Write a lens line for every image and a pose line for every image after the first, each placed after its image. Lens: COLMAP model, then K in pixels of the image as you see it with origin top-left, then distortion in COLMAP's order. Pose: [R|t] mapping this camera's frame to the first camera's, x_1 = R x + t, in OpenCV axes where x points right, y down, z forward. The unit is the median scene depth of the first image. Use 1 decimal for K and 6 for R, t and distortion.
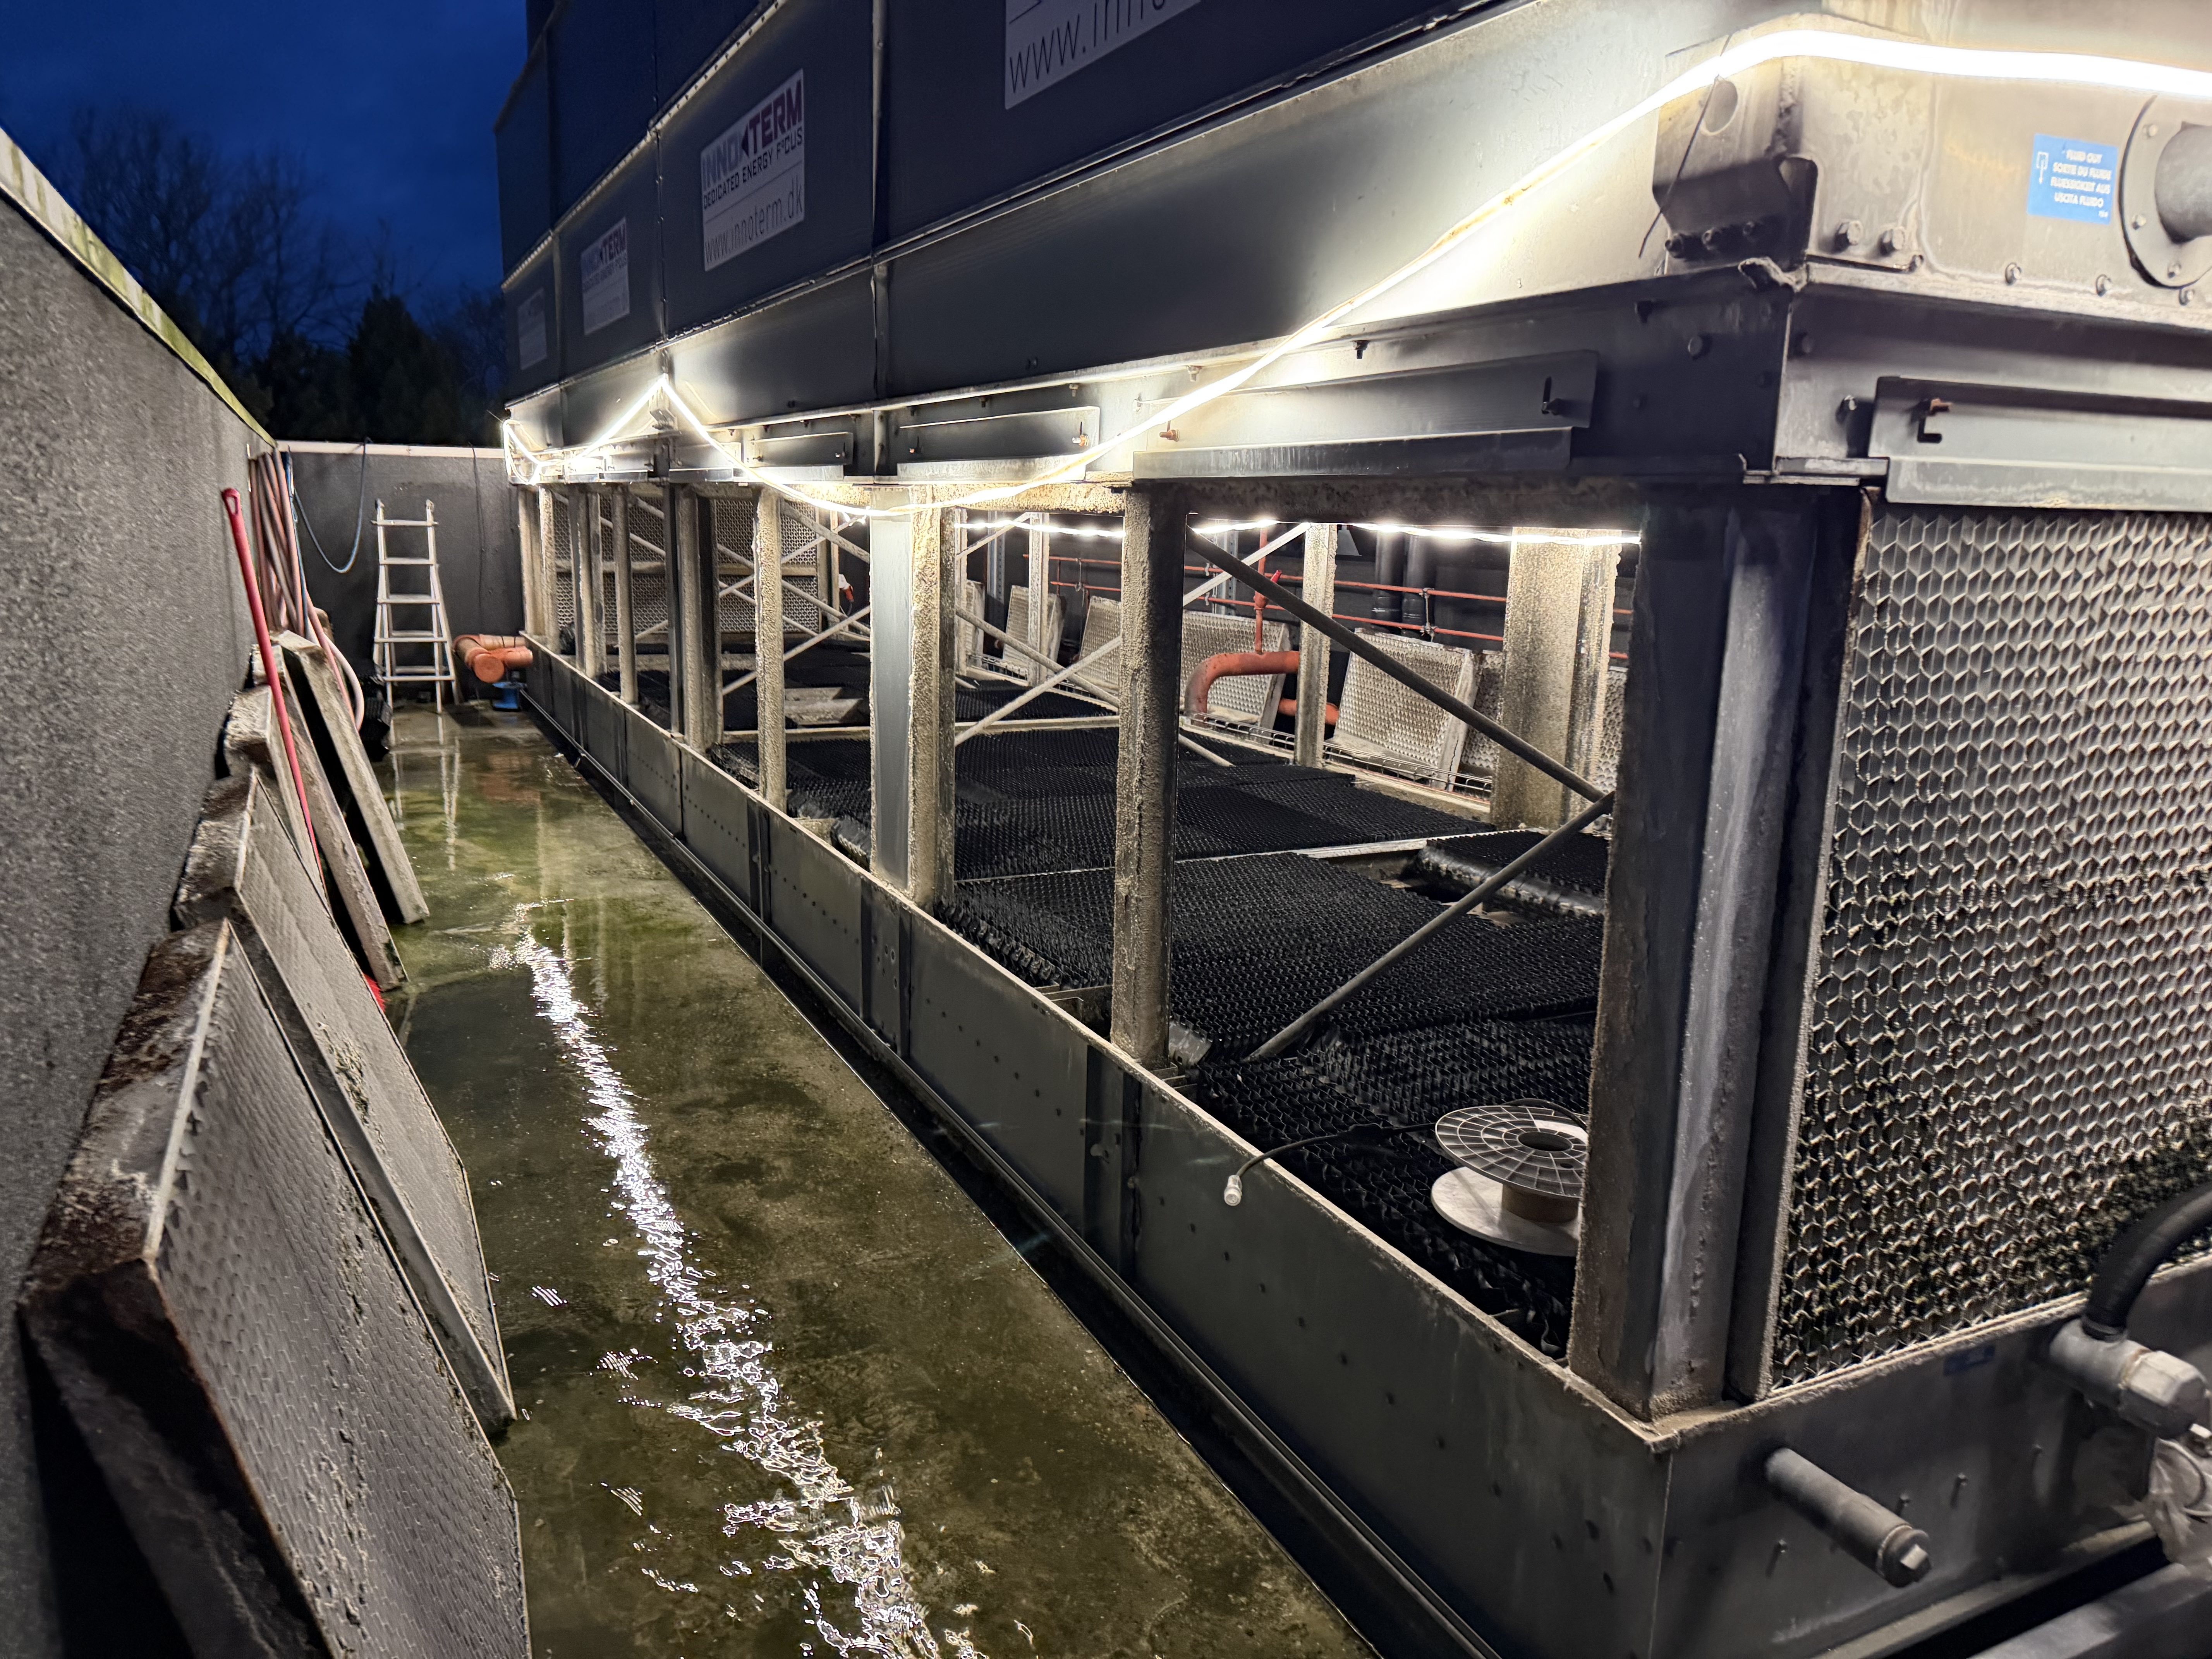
lens RADIAL K [[1542.2, 0, 1086.5], [0, 1542.2, 820.0], [0, 0, 1]] dist [0.037011, -0.044269]
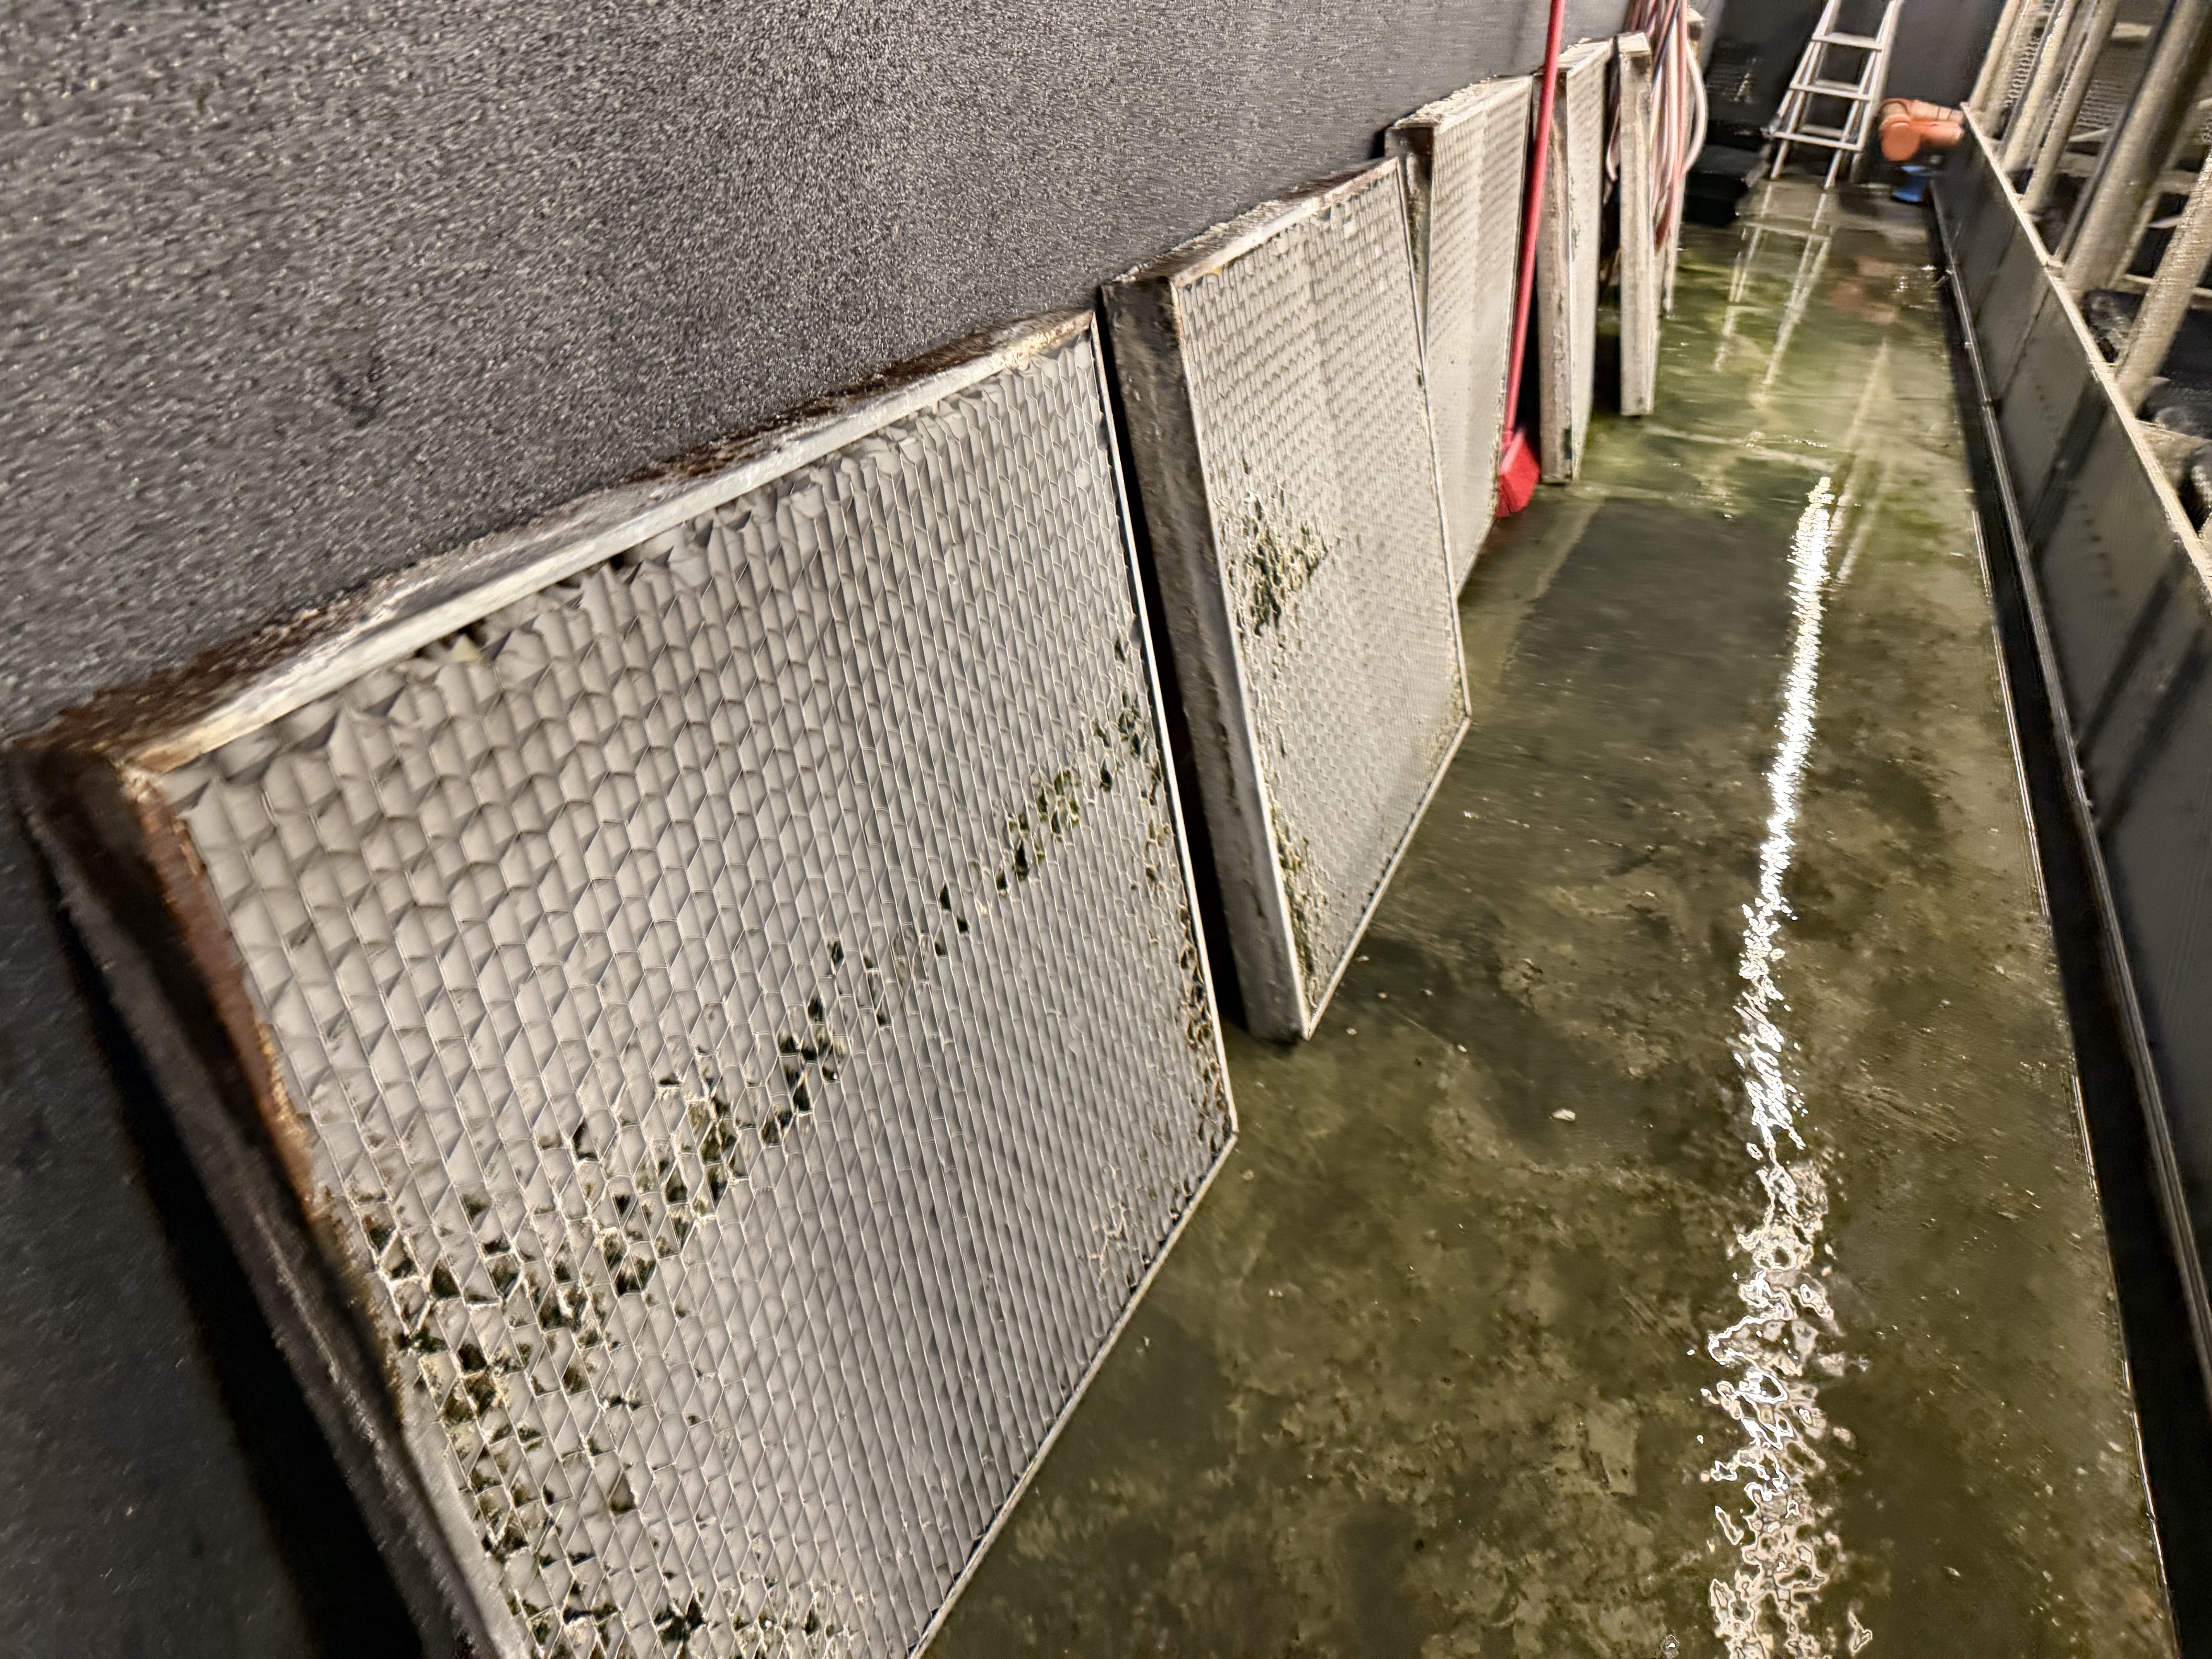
lens RADIAL K [[1542.2, 0, 1086.5], [0, 1542.2, 820.0], [0, 0, 1]] dist [0.037011, -0.044269]
pose [[0.649468, 0.451485, -0.611844, 0.003332], [-0.241834, 0.885510, 0.396721, -0.015057], [0.720908, -0.109693, 0.684295, 0.552892]]
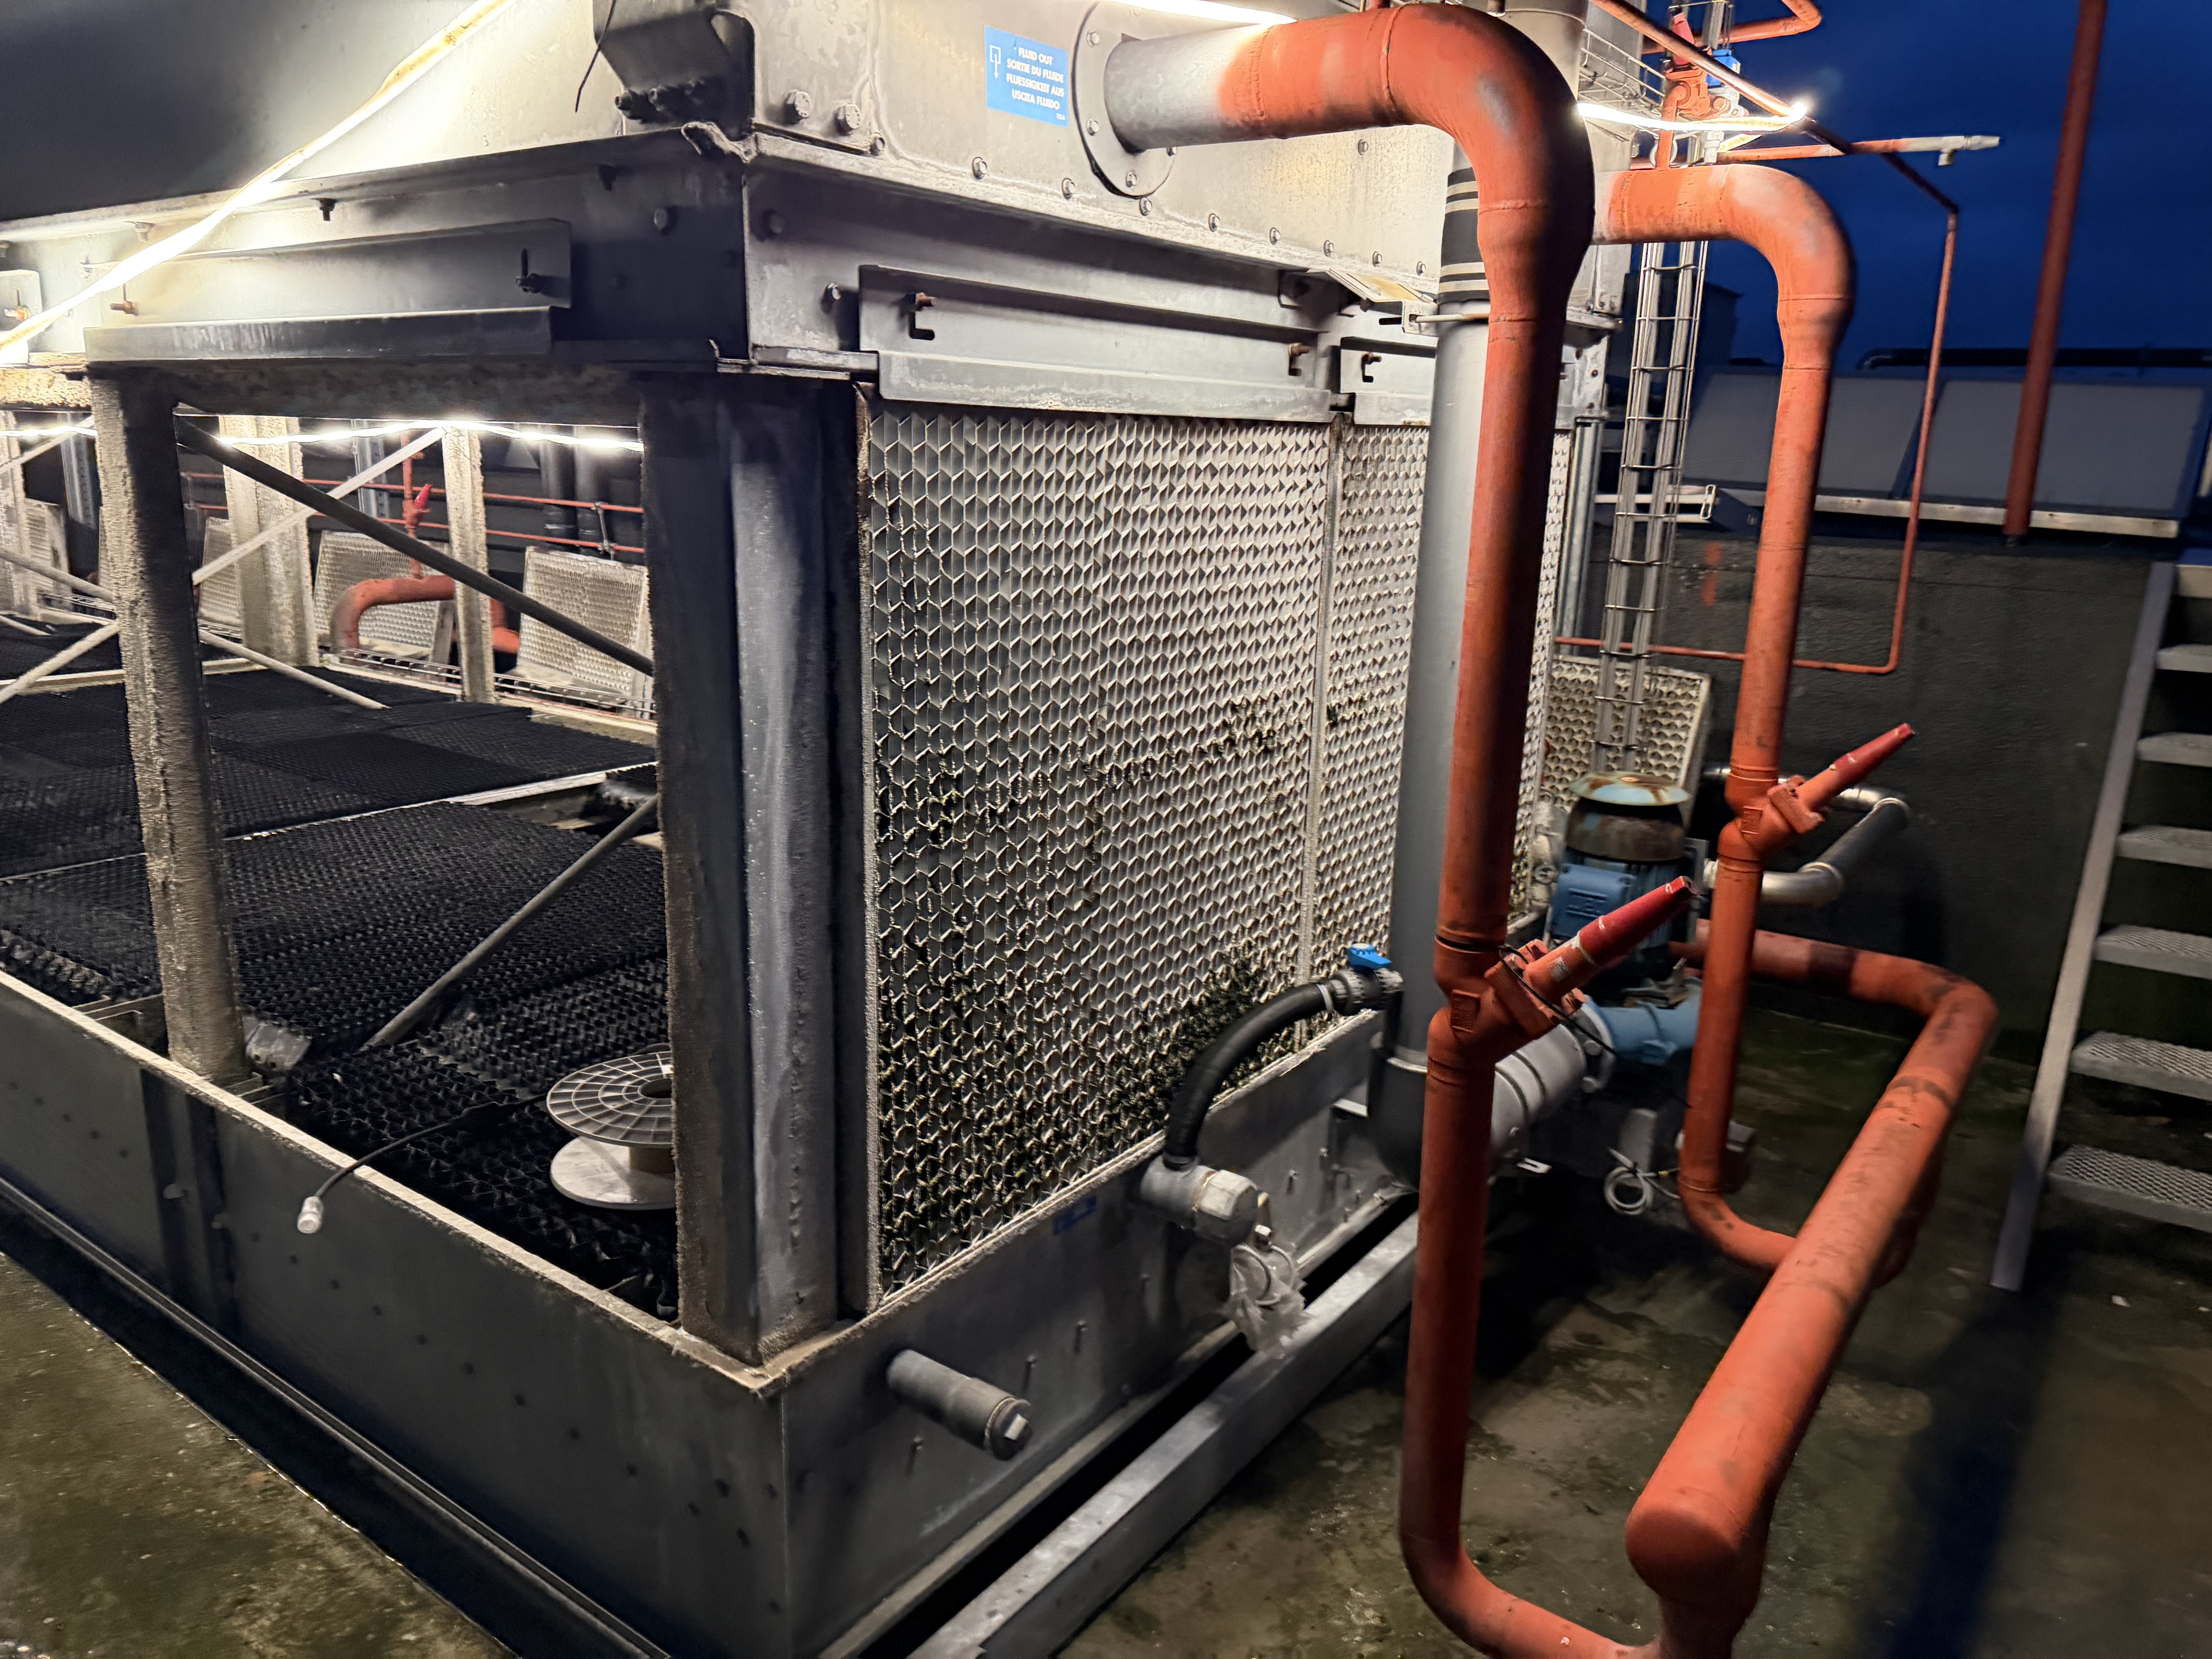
lens RADIAL K [[1553.4, 0, 1116.8], [0, 1553.4, 824.1], [0, 0, 1]] dist [0.170796, -0.313963]
pose [[0.878359, -0.110523, 0.465049, 0.128787], [0.086480, 0.993590, 0.072797, 0.002402], [-0.470113, -0.023724, 0.882287, 0.037839]]
